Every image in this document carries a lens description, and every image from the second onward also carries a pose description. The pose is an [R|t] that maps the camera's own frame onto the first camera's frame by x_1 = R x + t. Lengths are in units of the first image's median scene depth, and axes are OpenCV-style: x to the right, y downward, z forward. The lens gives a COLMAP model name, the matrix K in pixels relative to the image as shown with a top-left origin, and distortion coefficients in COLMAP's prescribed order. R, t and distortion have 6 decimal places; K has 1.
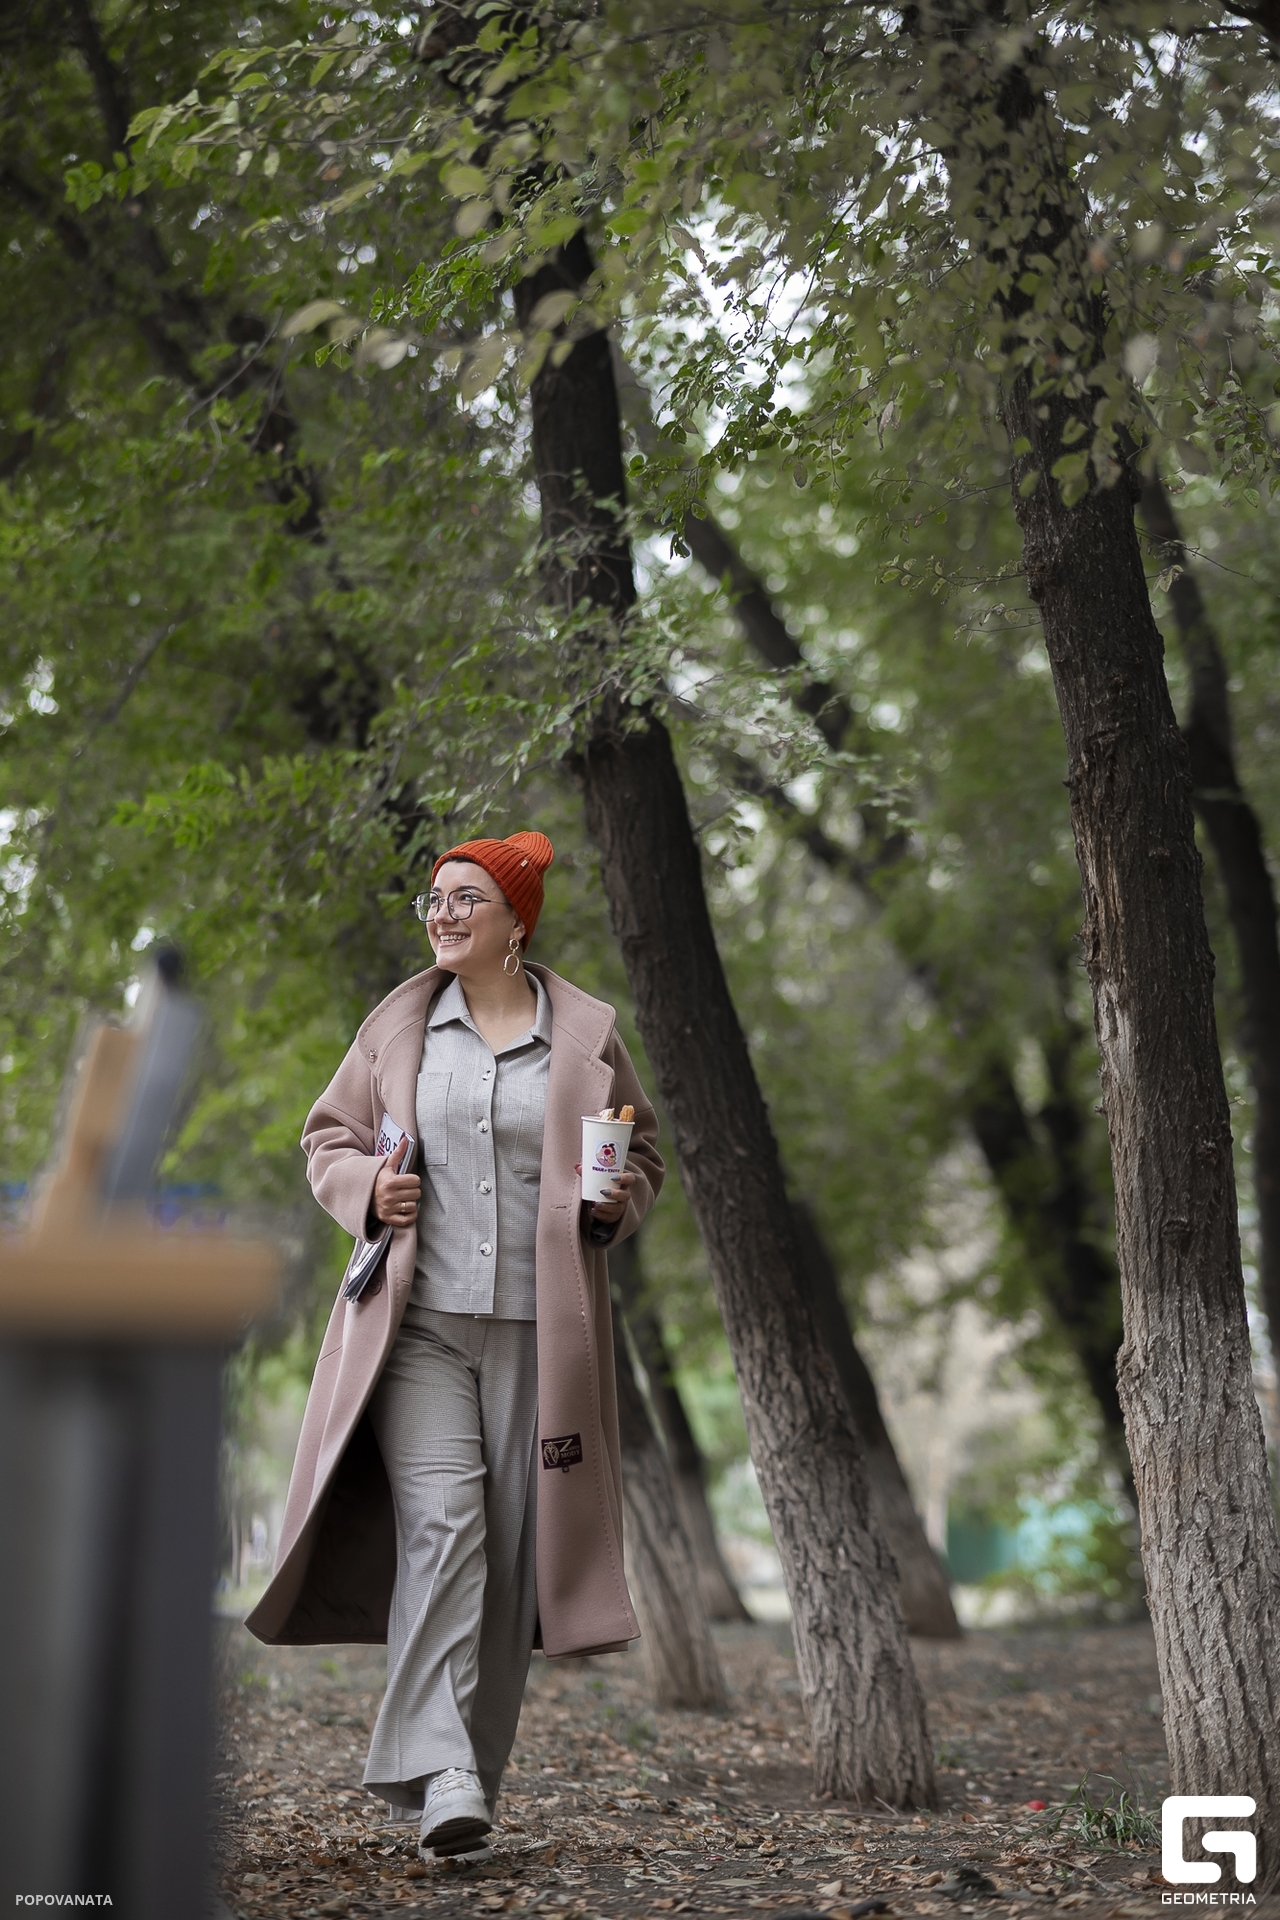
lens RADIAL K [[4706.0, 0, 718.2], [0, 4706.0, 1019.8], [0, 0, 1]] dist [0.272706, 0.404285]
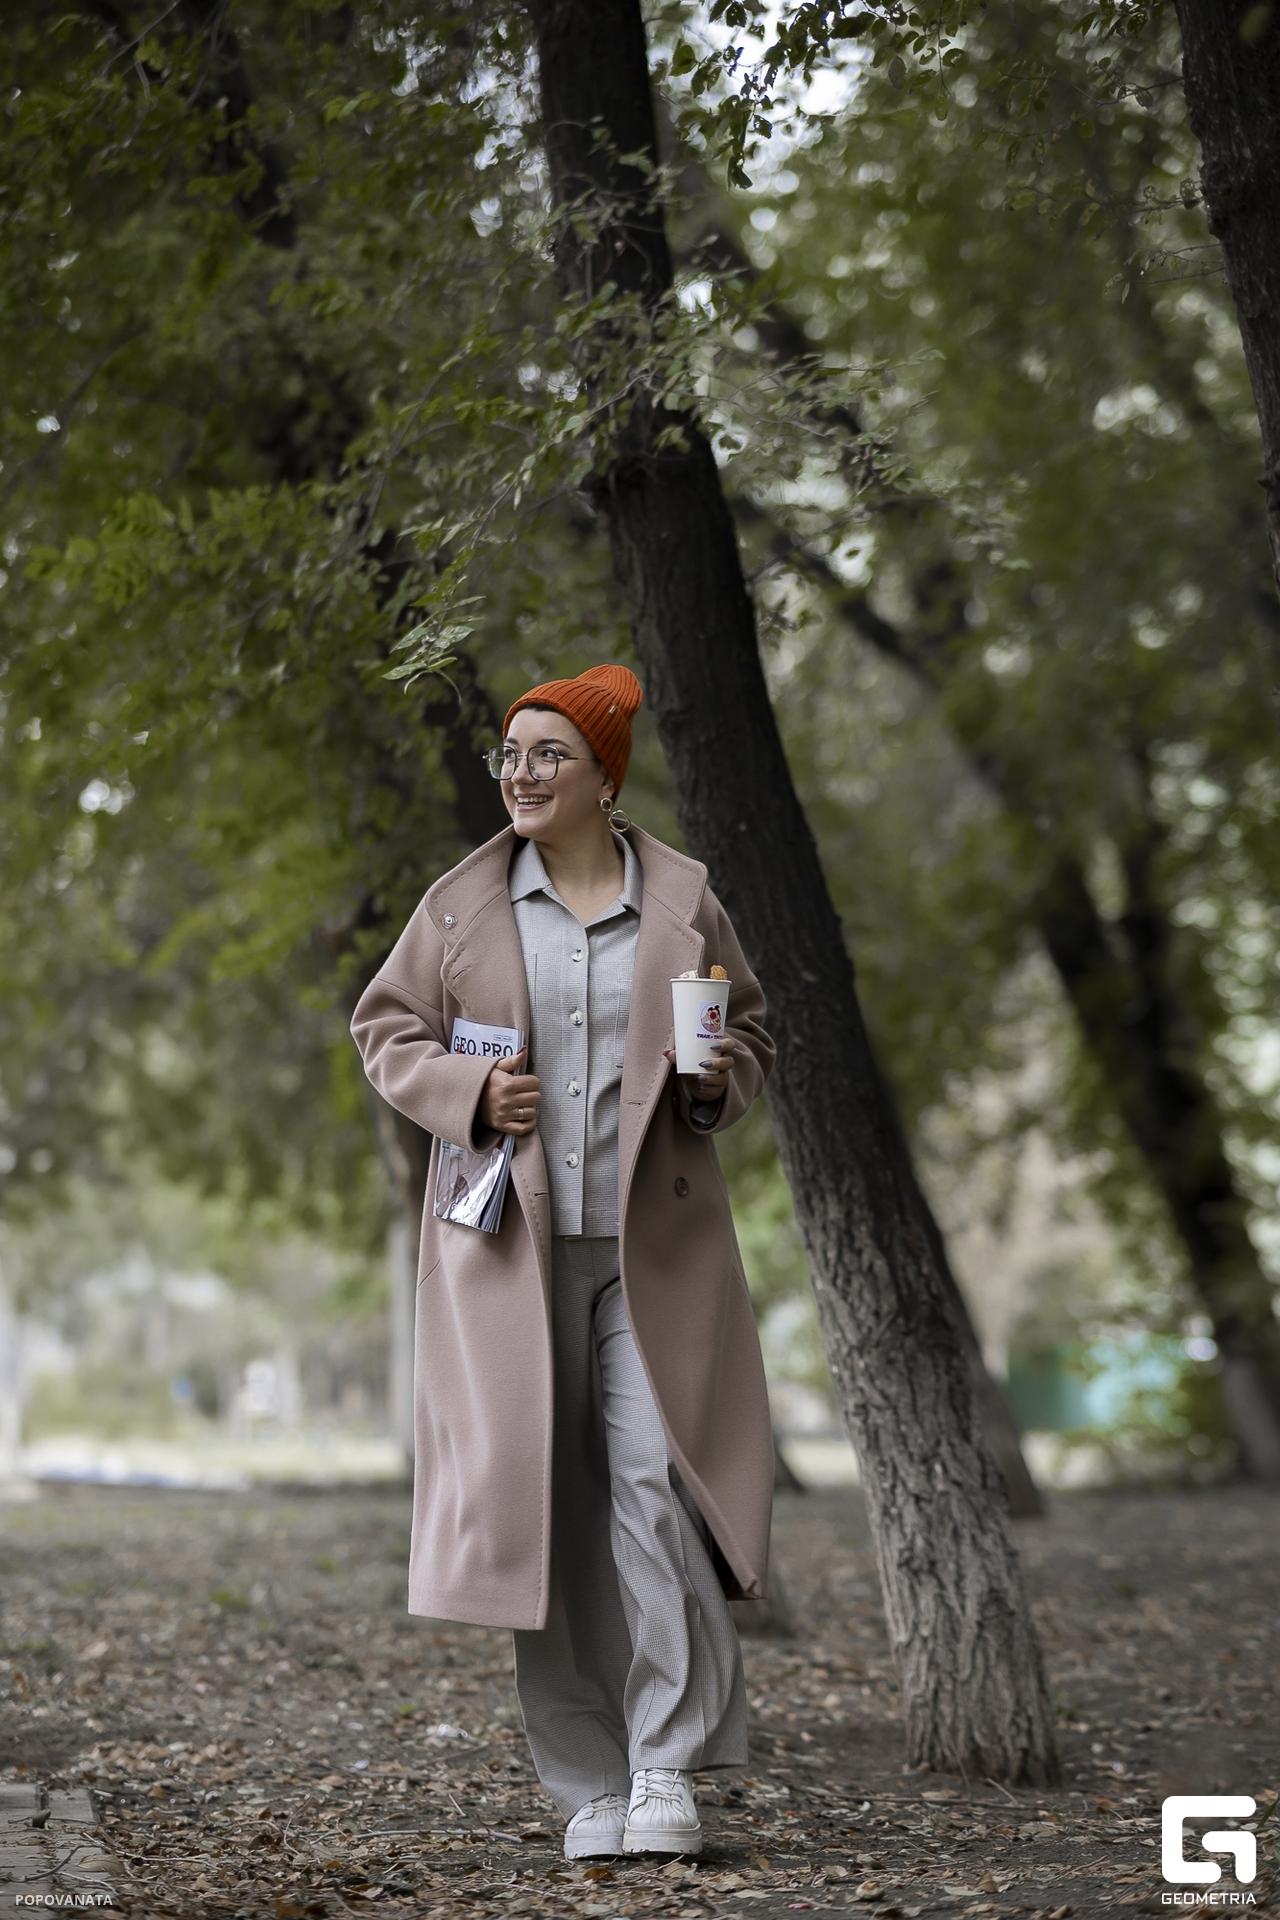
lens RADIAL K [[4768.5, 0, 719.5], [0, 4768.5, 1032.6], [0, 0, 1]] dist [0.295924, -0.468271]
pose [[0.999940, -0.009987, -0.004416, -0.007024], [0.010169, 0.999015, 0.043203, 0.002017], [0.003980, -0.043246, 0.999057, 0.181904]]
